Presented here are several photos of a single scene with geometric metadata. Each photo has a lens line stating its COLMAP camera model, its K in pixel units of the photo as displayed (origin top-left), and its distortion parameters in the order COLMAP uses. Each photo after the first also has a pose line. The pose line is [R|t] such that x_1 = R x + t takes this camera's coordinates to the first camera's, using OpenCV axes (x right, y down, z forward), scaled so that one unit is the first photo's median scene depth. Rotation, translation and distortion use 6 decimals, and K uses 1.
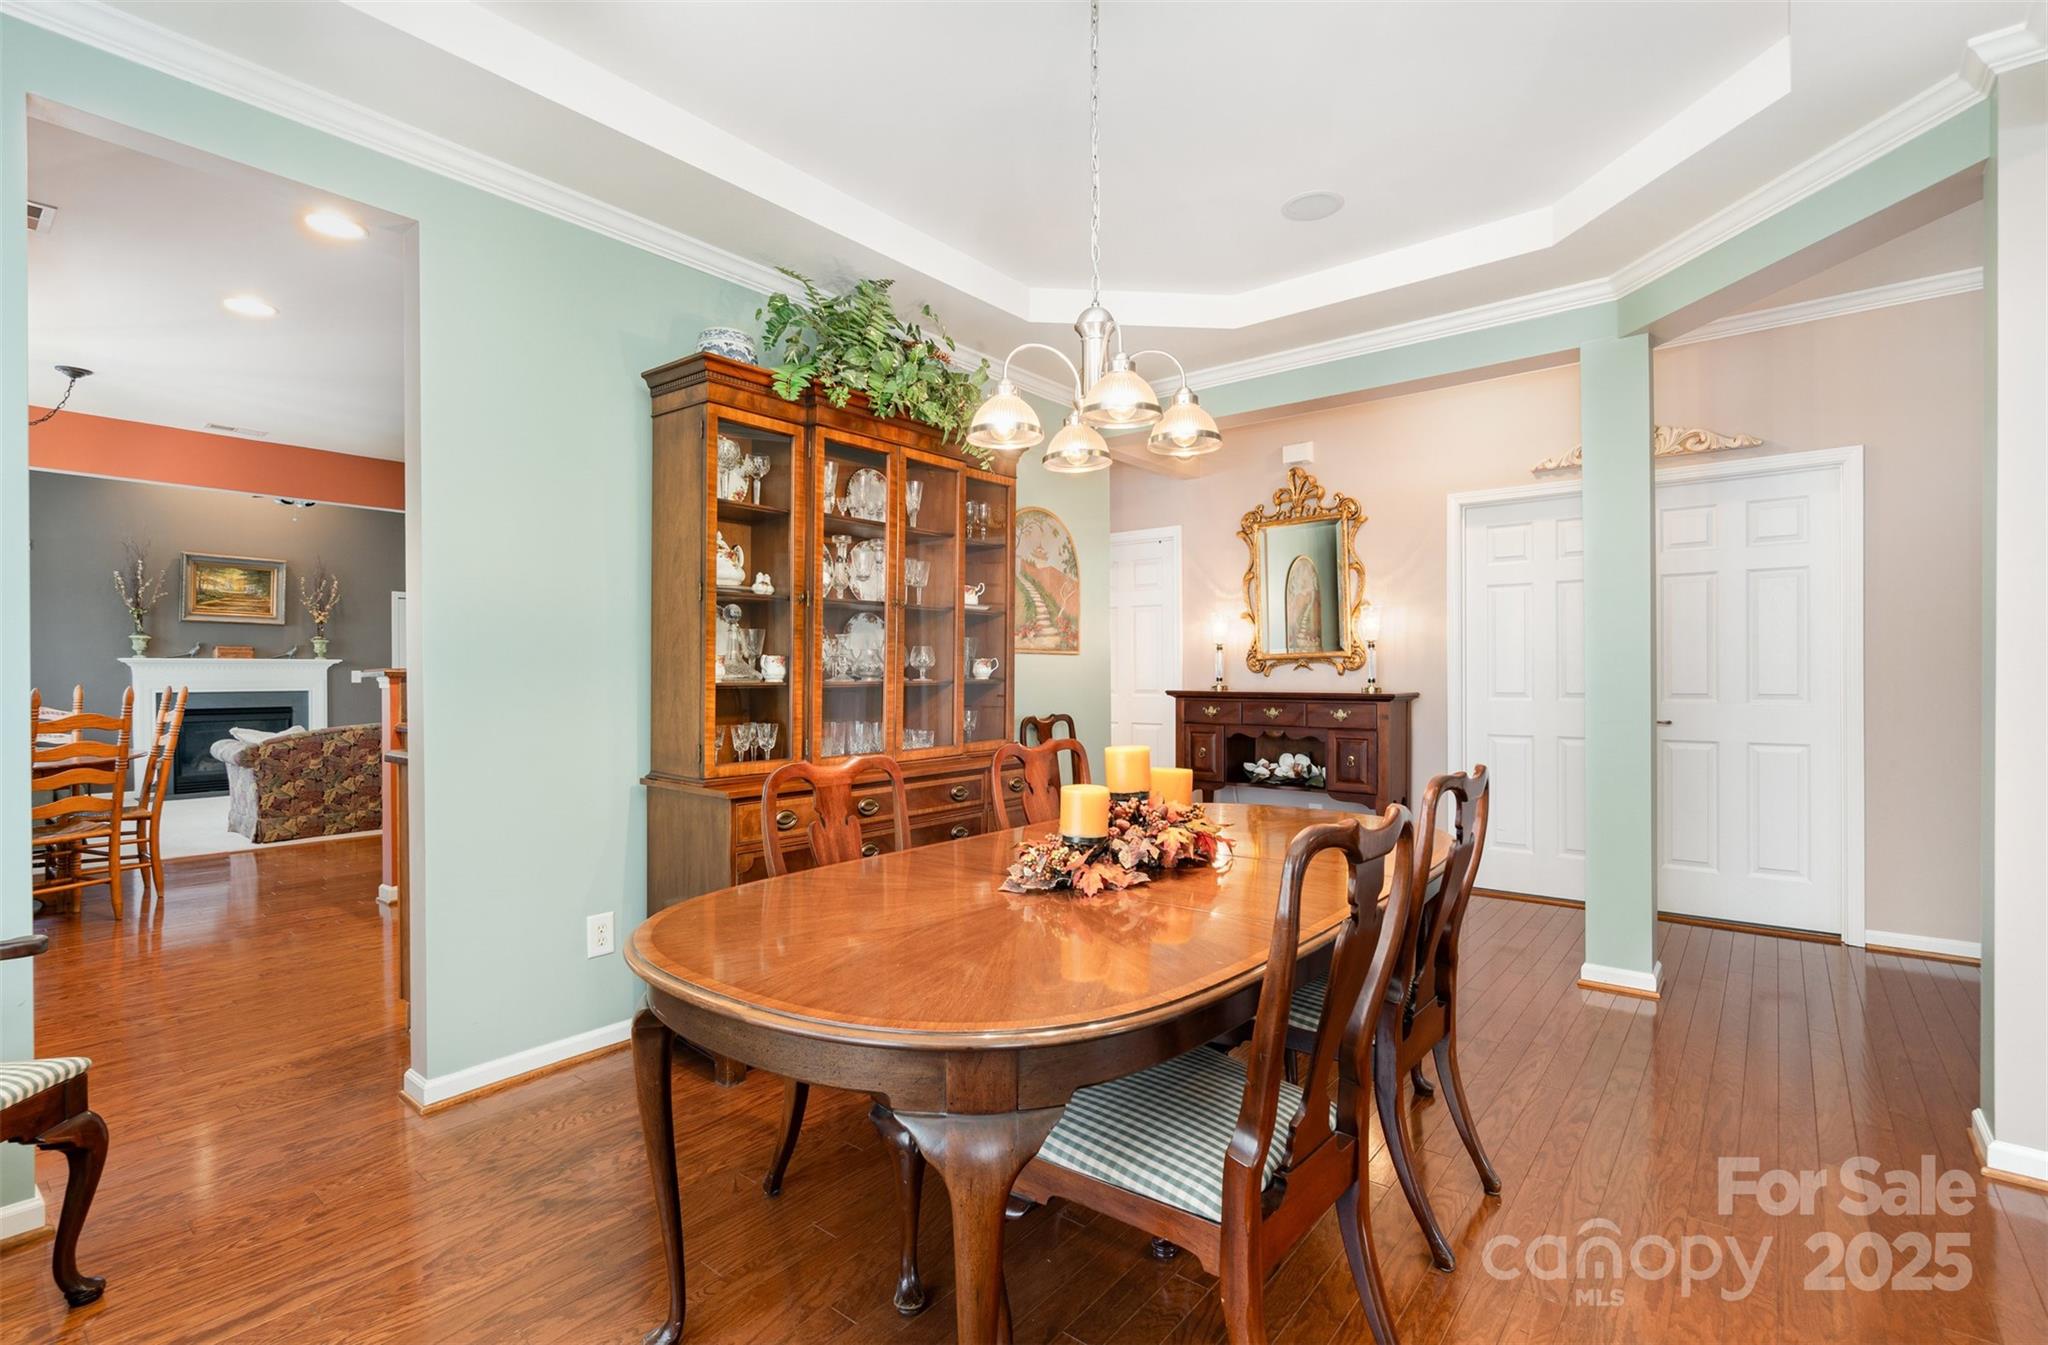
lens RADIAL K [[938.6, 0, 1024.5], [0, 938.6, 676.0], [0, 0, 1]] dist [-0.000904, 0.000428]
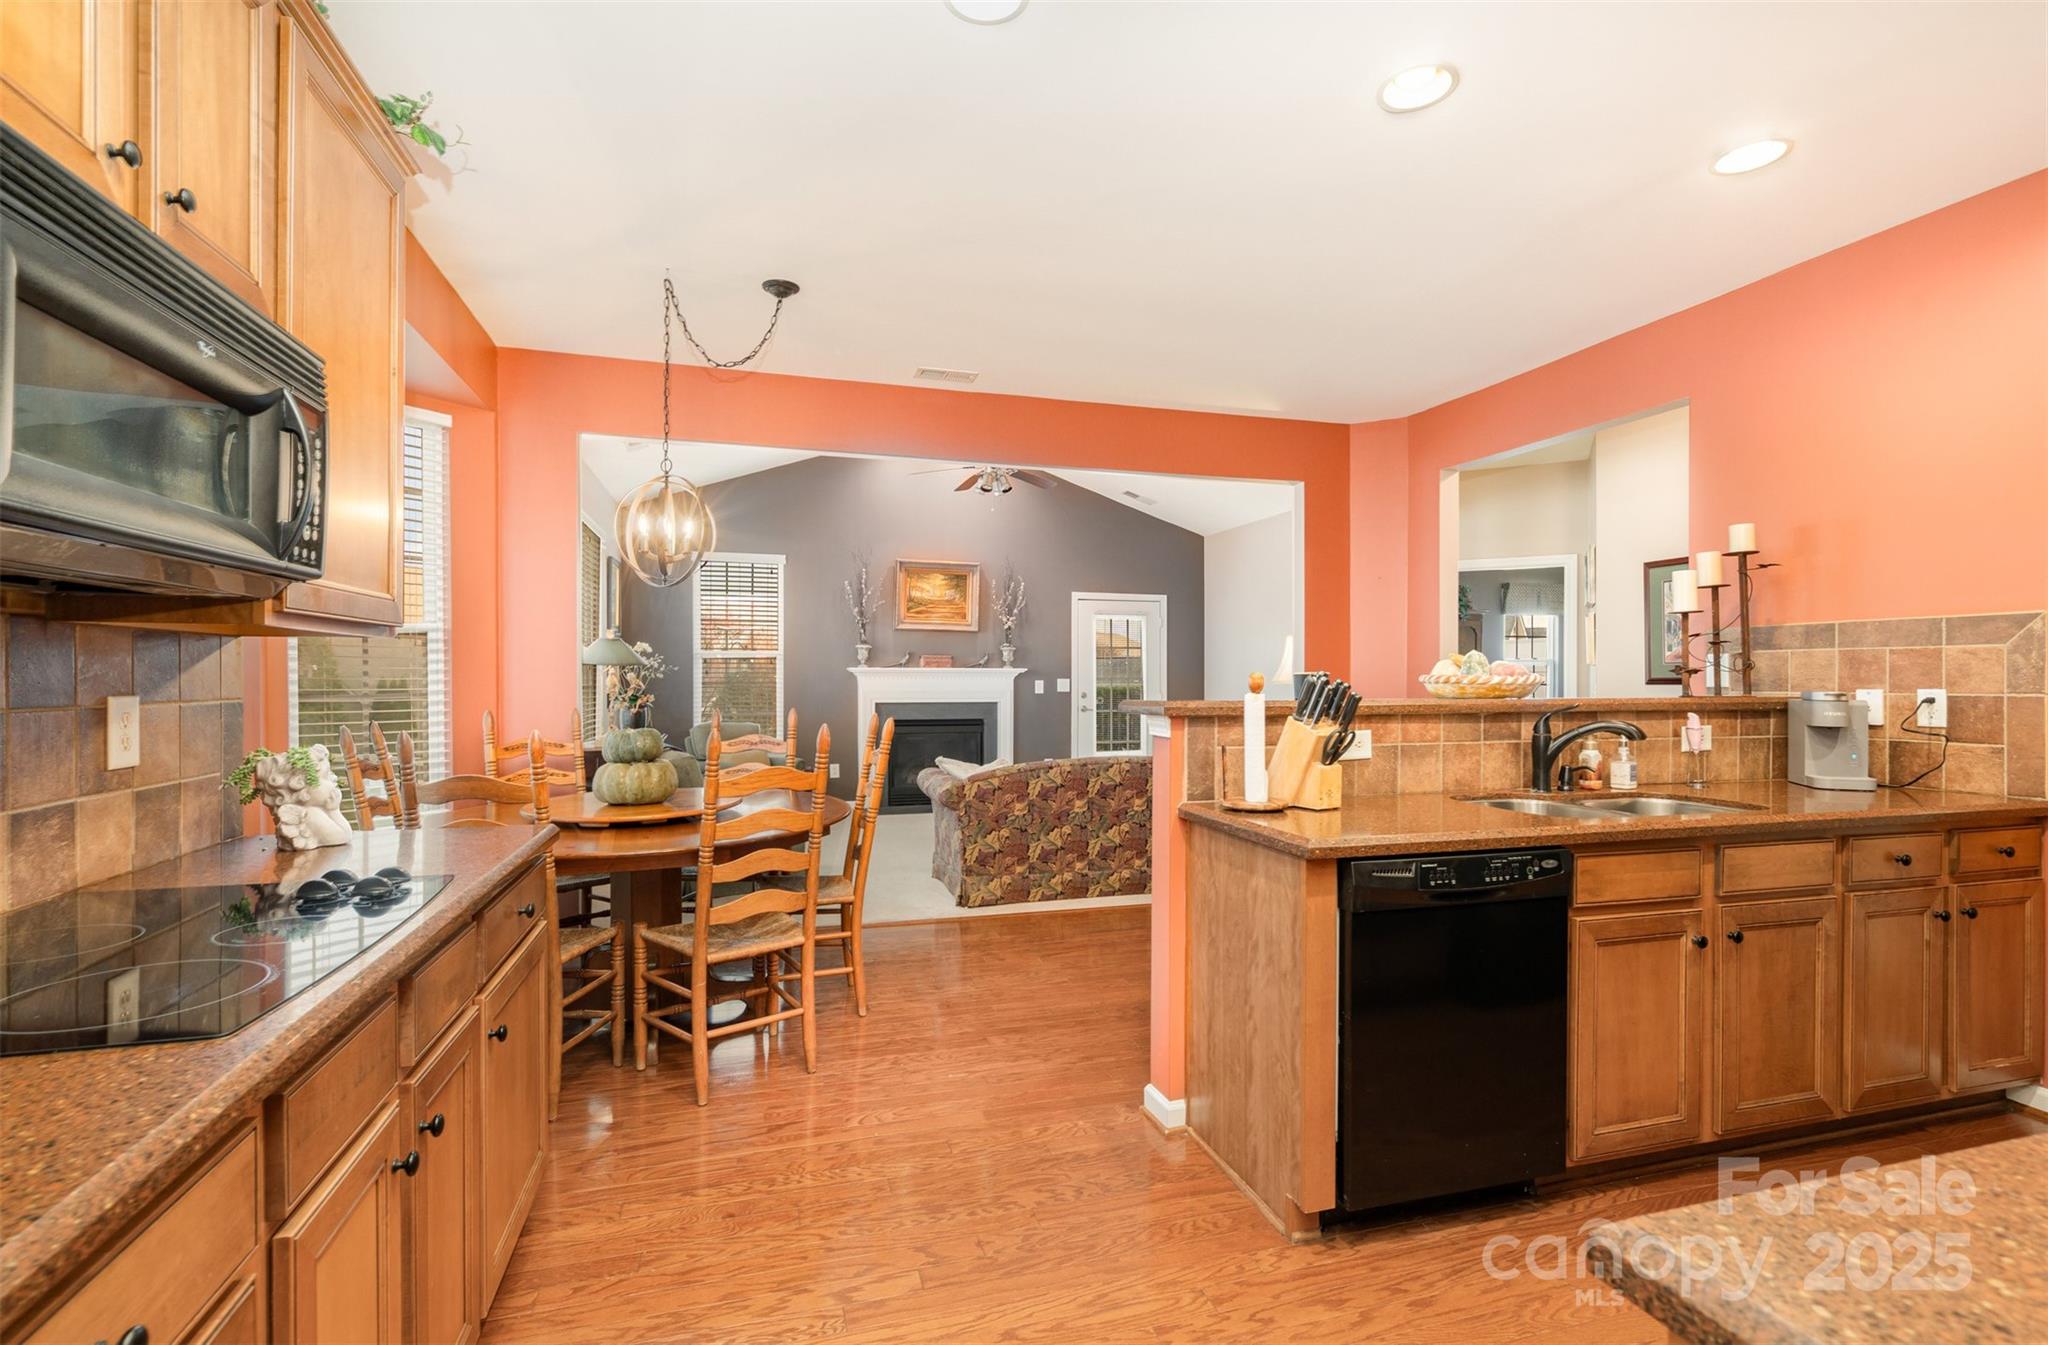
lens RADIAL K [[938.6, 0, 1028.6], [0, 938.6, 673.4], [0, 0, 1]] dist [-0.000904, 0.000428]
pose [[0.827492, 0.004968, -0.561455, -0.242697], [-0.007513, 0.999969, -0.002224, -0.012206], [0.561427, 0.006059, 0.827504, 0.278388]]
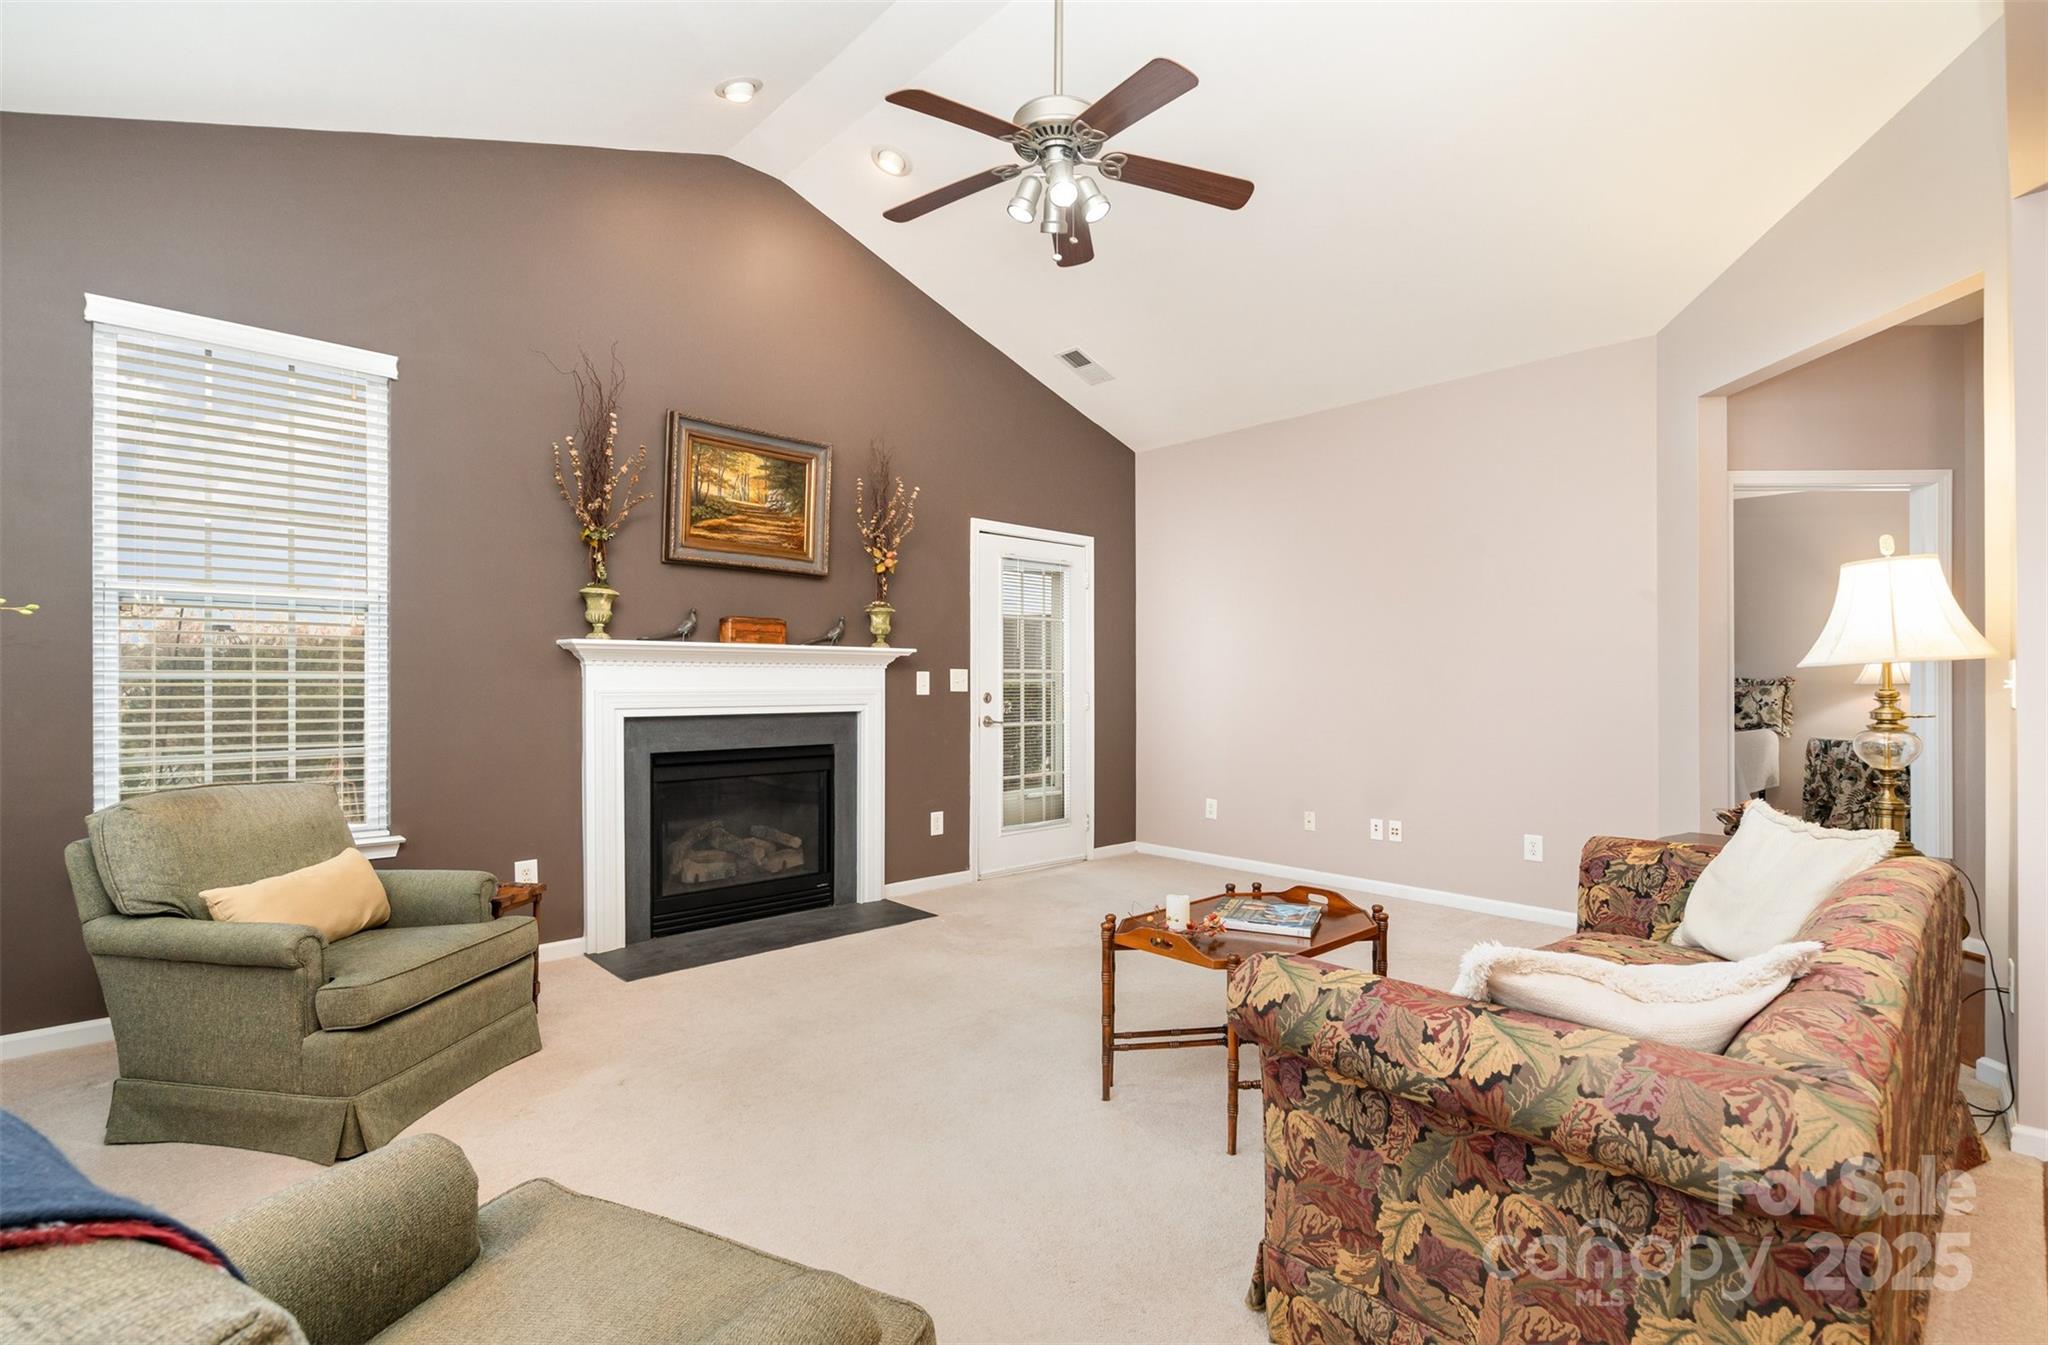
lens RADIAL K [[938.6, 0, 1029.7], [0, 938.6, 681.1], [0, 0, 1]] dist [-0.000904, 0.000428]
pose [[0.992132, 0.001133, -0.125194, -0.690857], [-0.001891, 0.999981, -0.005933, 0.002806], [0.125185, 0.006123, 0.992114, 0.590134]]
